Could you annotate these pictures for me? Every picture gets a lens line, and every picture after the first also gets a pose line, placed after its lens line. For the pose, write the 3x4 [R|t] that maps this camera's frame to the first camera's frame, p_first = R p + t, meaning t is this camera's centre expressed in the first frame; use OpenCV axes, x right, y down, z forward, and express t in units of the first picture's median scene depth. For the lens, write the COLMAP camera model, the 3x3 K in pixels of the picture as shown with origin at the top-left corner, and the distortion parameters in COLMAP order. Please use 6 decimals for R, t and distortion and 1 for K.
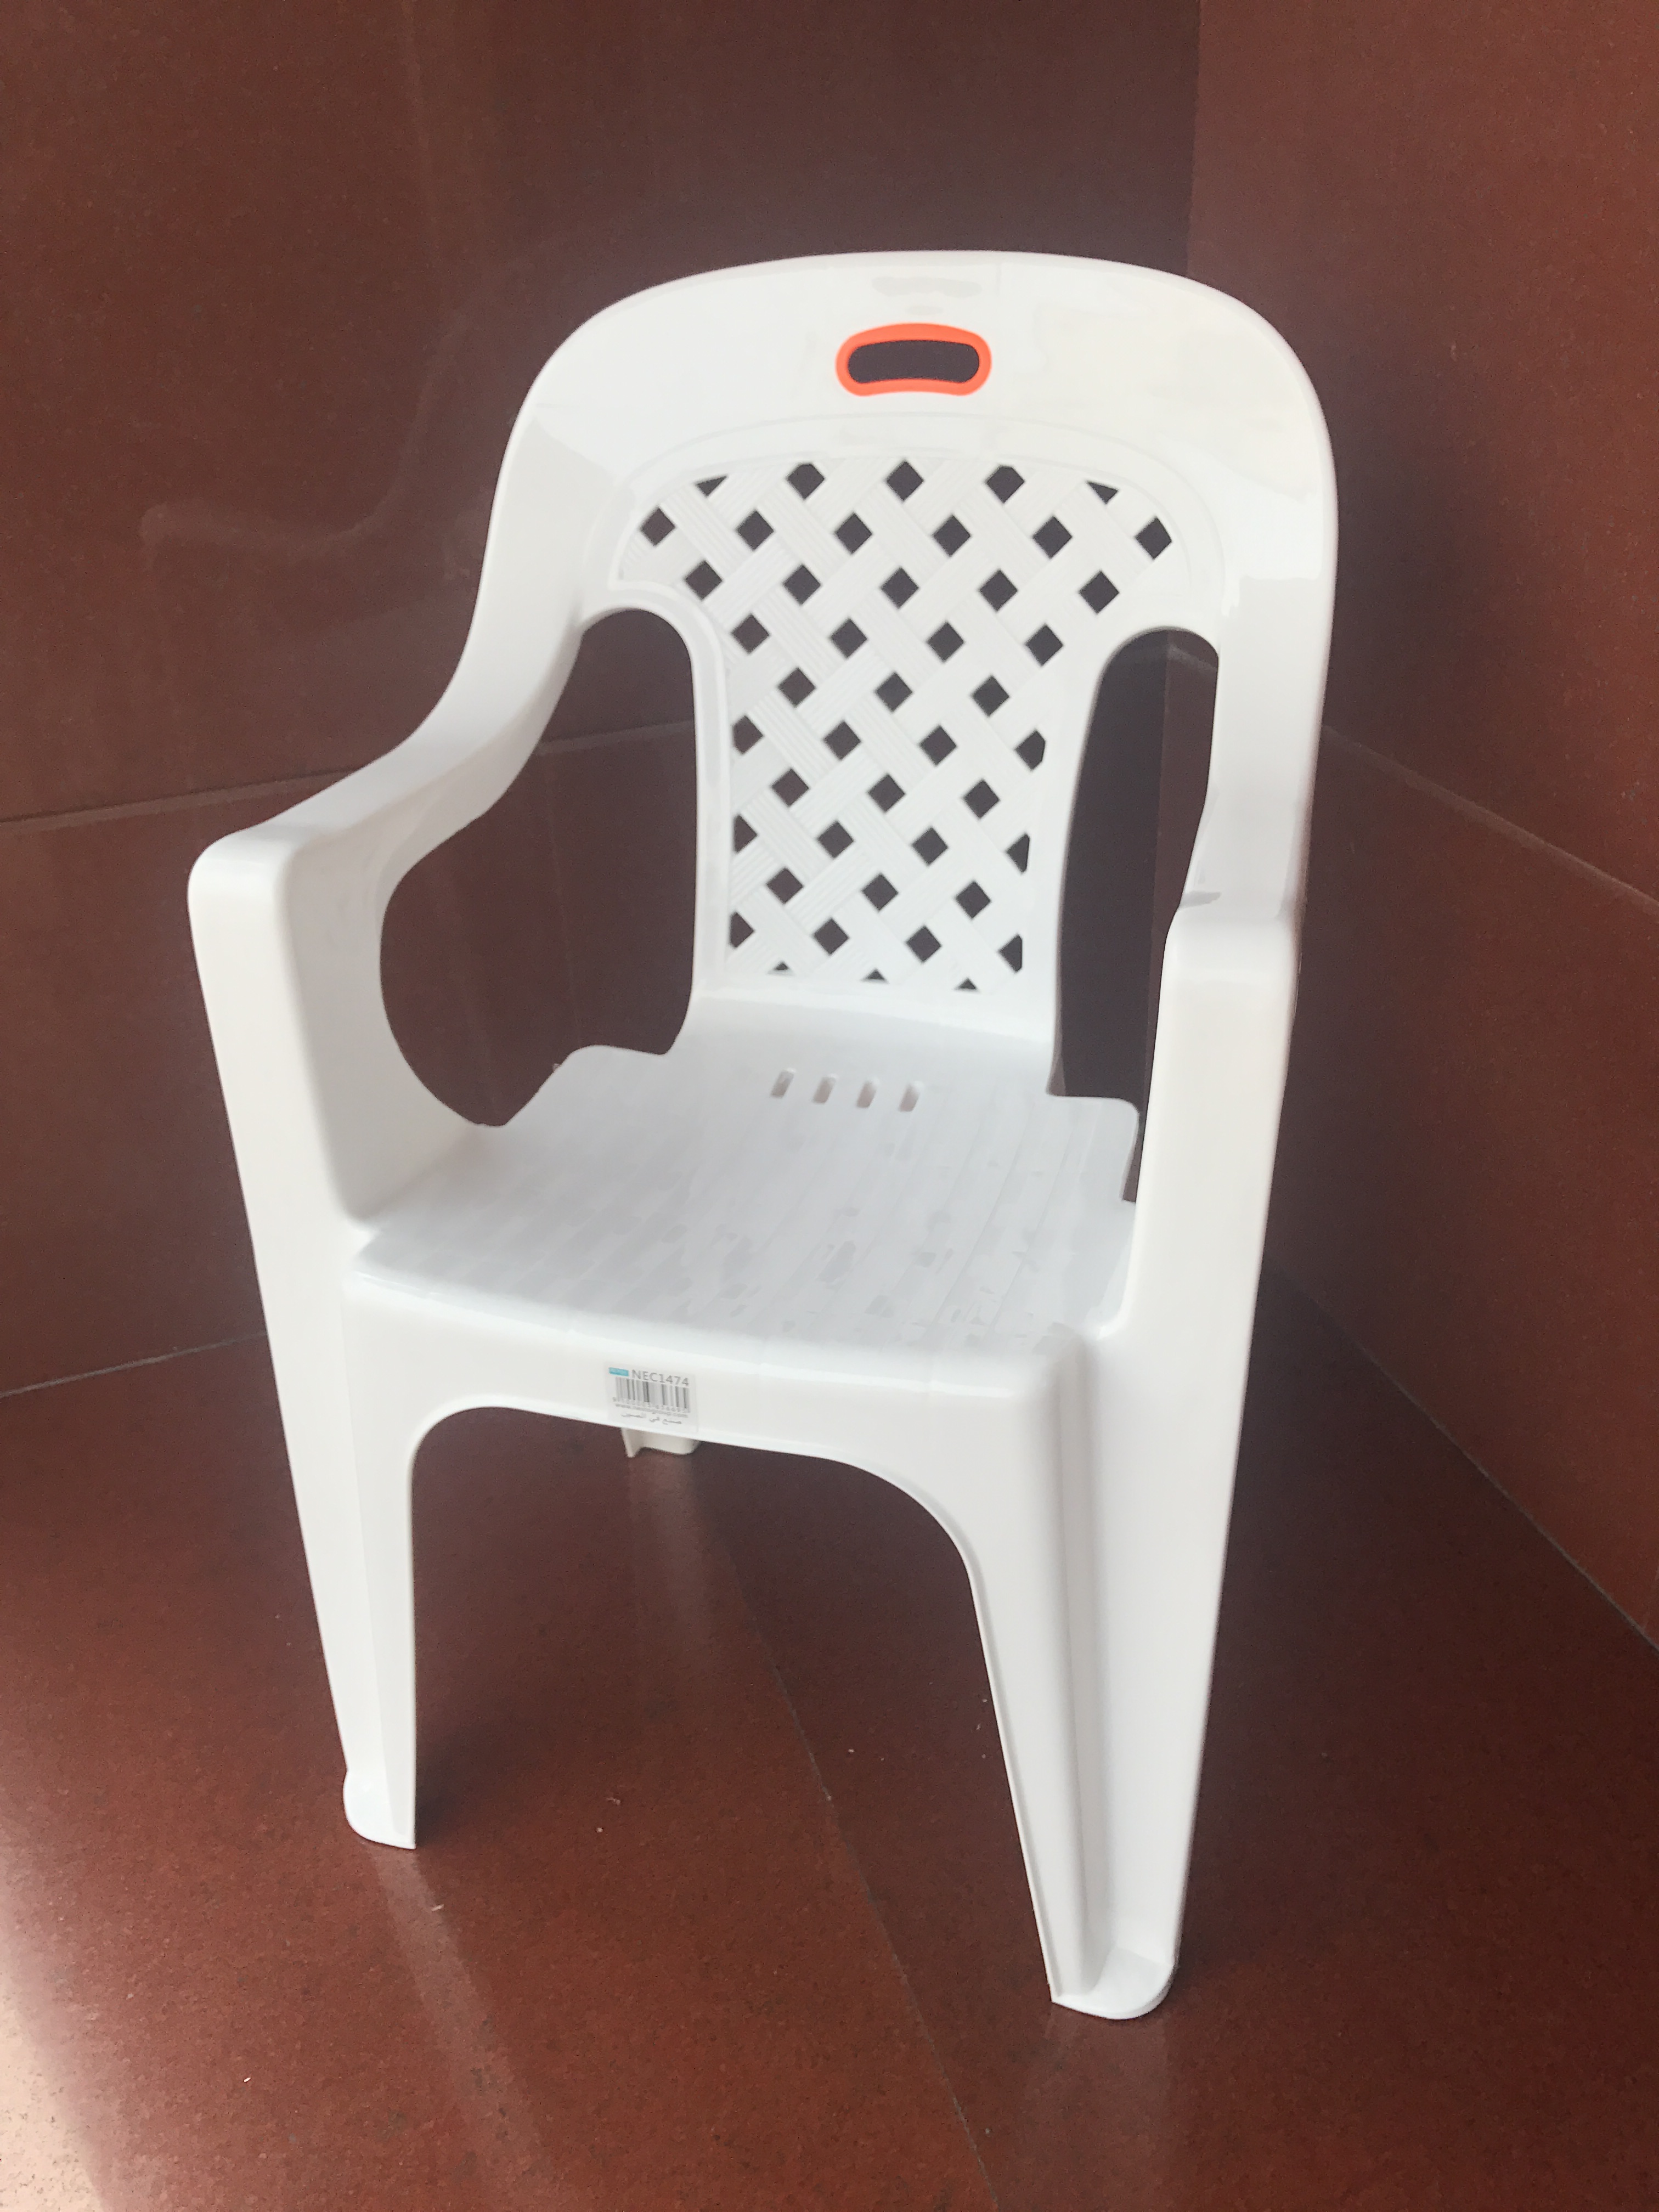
lens RADIAL K [[1794.7, 0, 827.1], [0, 1794.7, 1119.9], [0, 0, 1]] dist [0.010312, -0.058600]
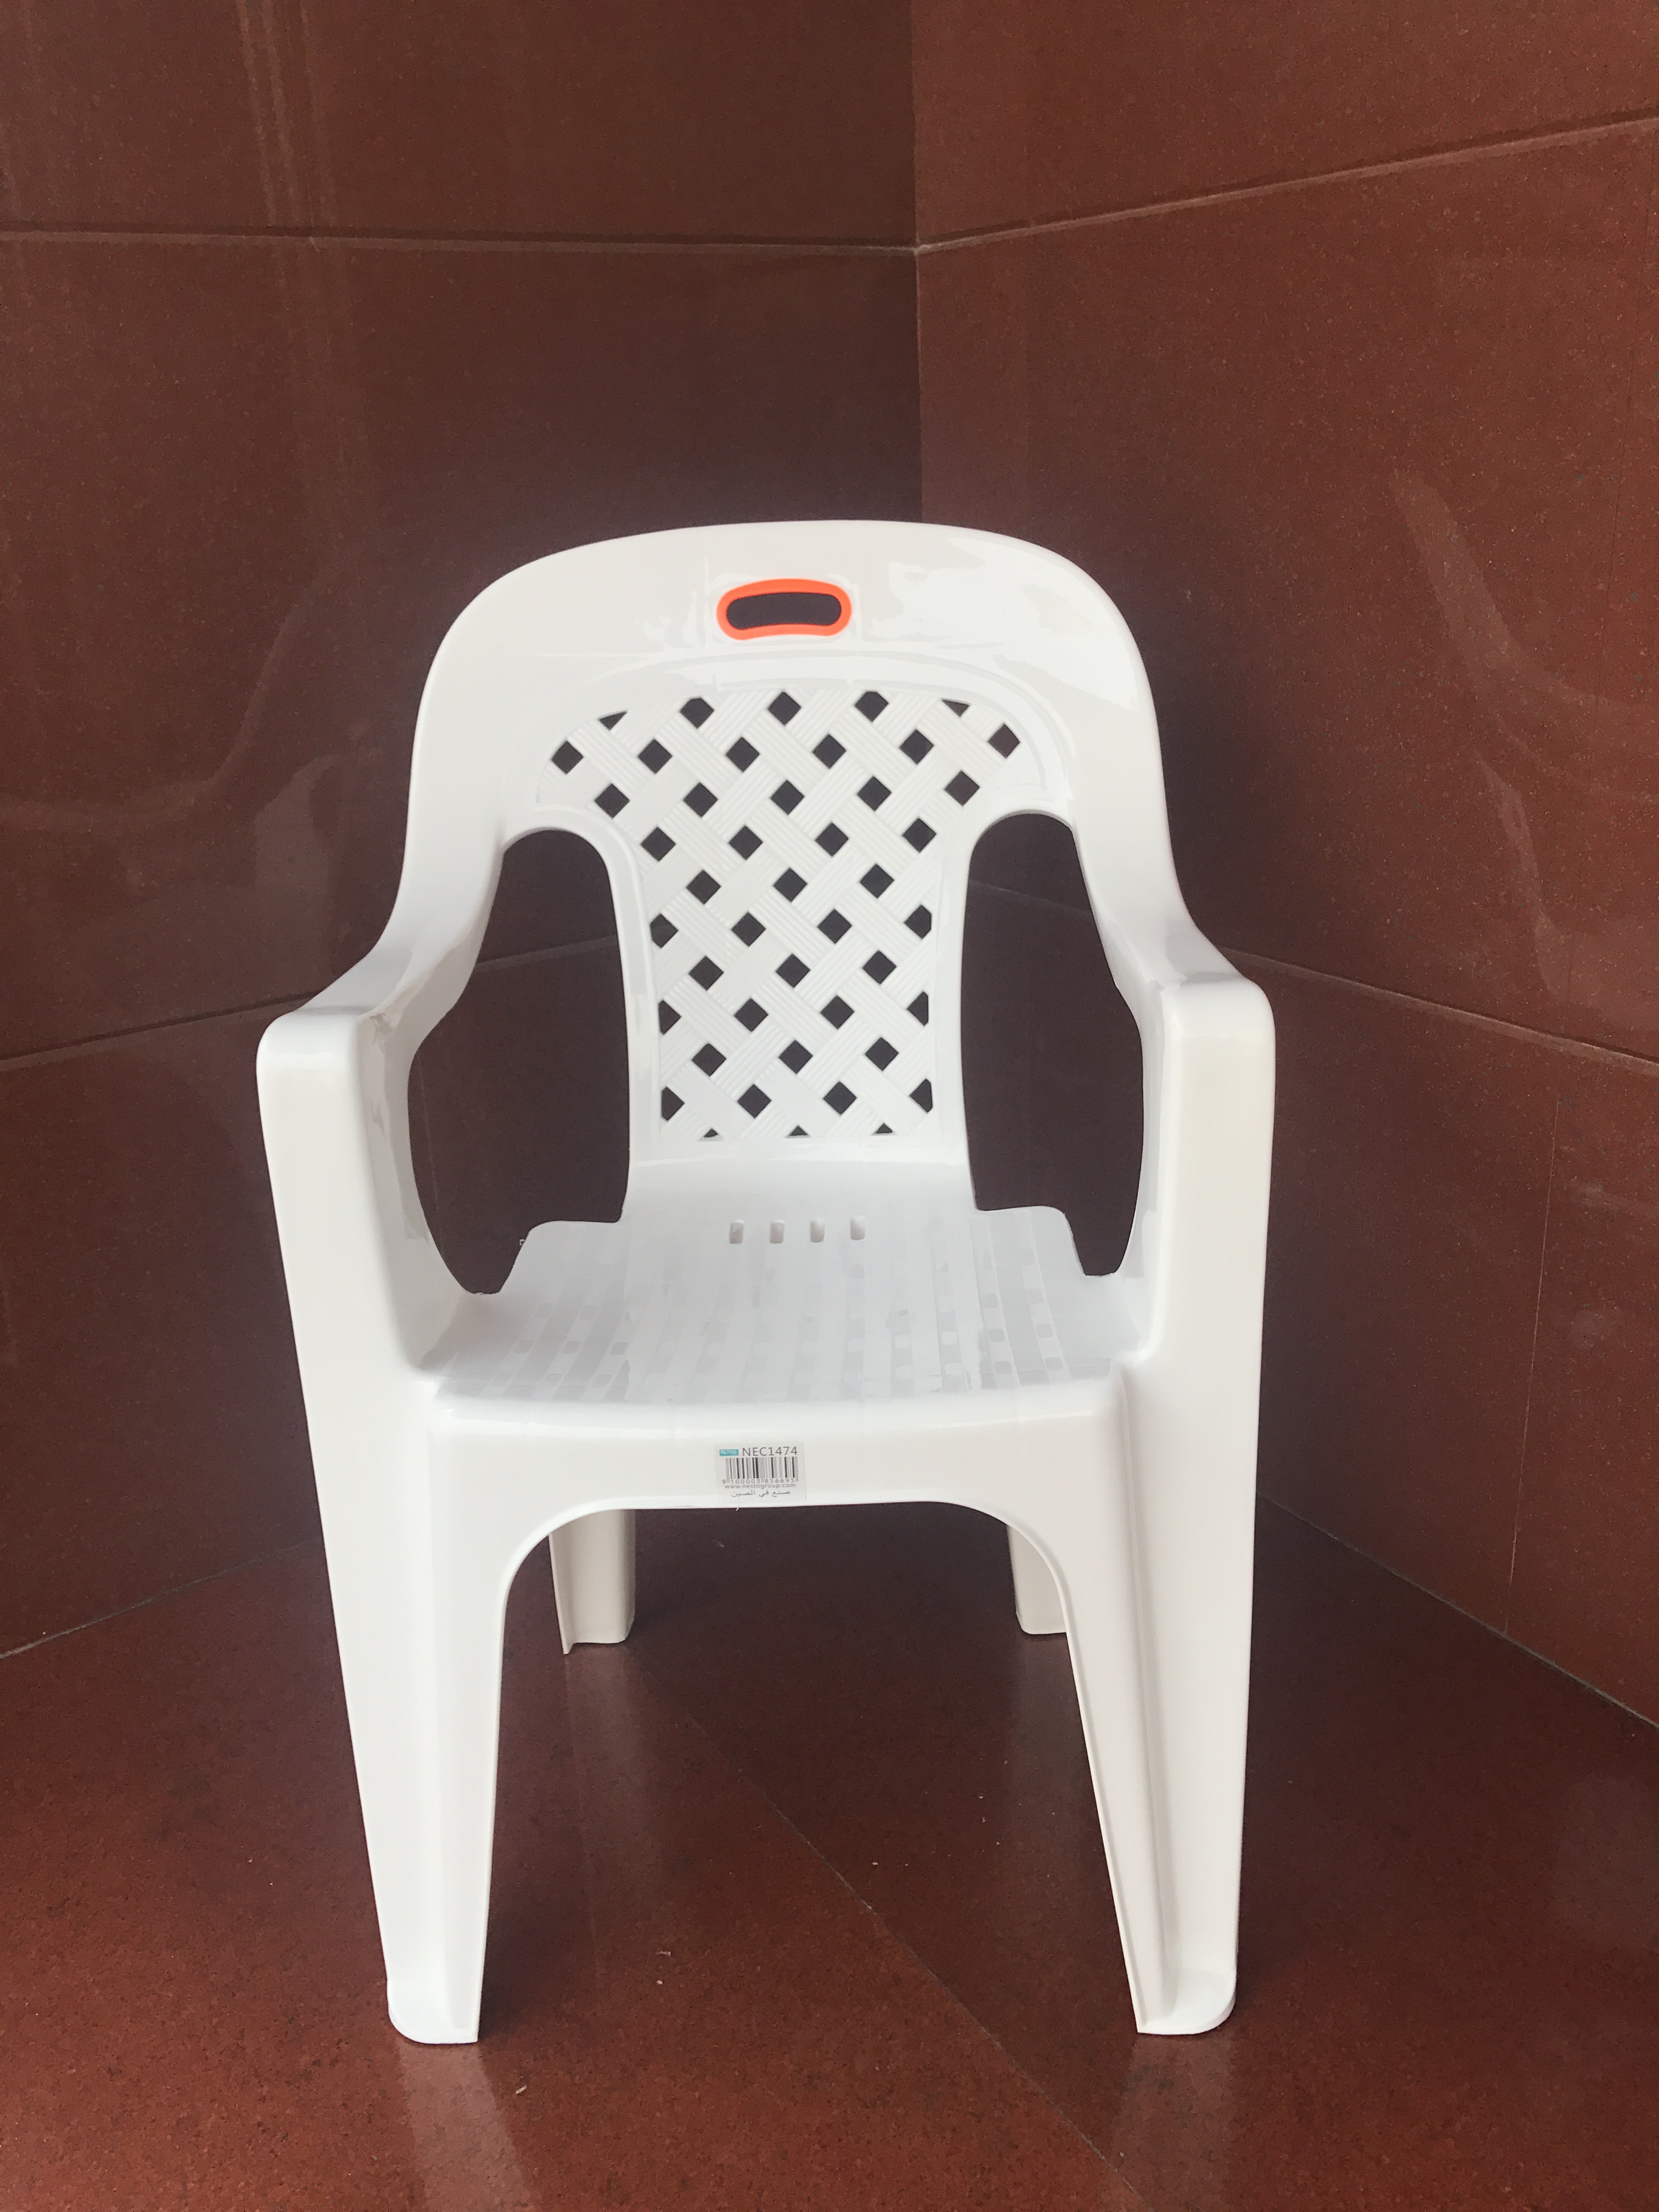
lens RADIAL K [[1794.7, 0, 832.1], [0, 1794.7, 1104.1], [0, 0, 1]] dist [0.010312, -0.058600]
pose [[0.963784, -0.089415, 0.251248, -0.242038], [0.134883, 0.976168, -0.170006, 0.099395], [-0.230060, 0.197738, 0.952876, -0.073762]]
